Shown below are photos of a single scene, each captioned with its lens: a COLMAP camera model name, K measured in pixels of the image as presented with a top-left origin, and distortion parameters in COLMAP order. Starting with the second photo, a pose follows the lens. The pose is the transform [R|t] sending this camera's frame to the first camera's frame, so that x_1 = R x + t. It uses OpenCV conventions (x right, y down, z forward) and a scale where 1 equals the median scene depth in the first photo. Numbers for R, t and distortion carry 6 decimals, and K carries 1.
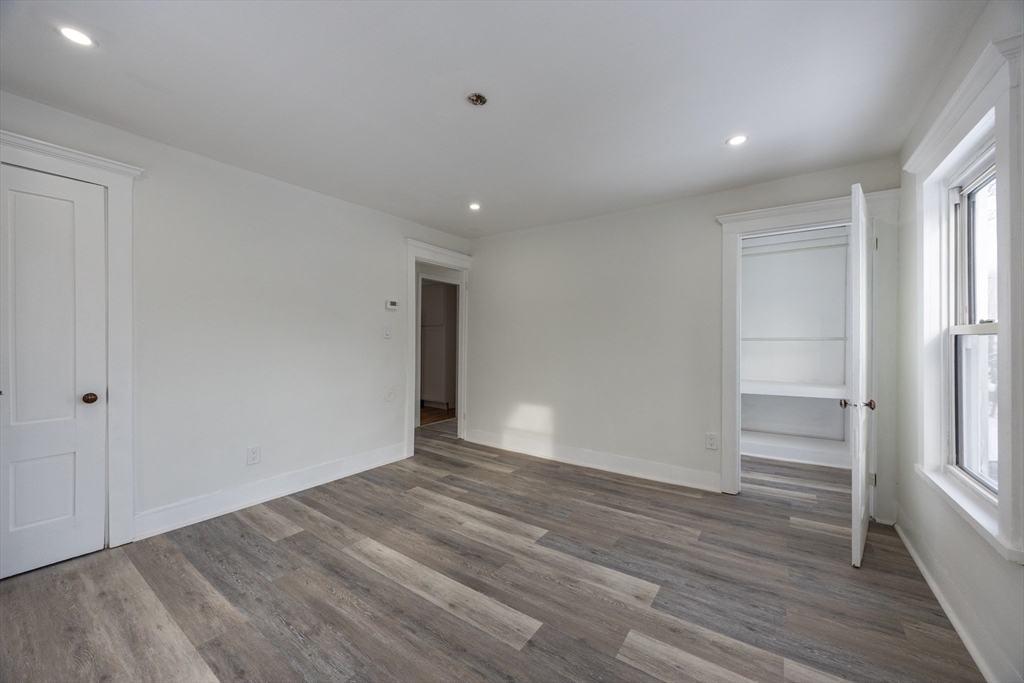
lens RADIAL K [[395.0, 0, 517.8], [0, 395.0, 333.0], [0, 0, 1]] dist [-0.005567, 0.000527]
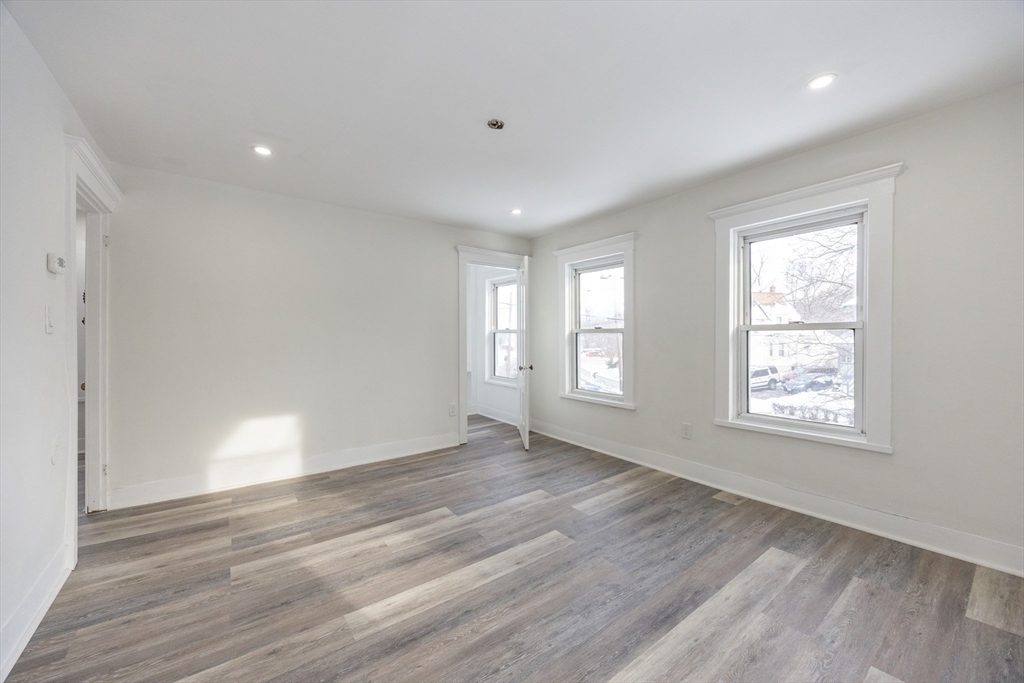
lens RADIAL K [[395.0, 0, 513.7], [0, 395.0, 347.6], [0, 0, 1]] dist [-0.005567, 0.000527]
pose [[0.296884, -0.033596, 0.954322, -0.825309], [-0.019468, 0.998960, 0.041224, -0.006187], [-0.954715, -0.030818, 0.295921, 0.435375]]
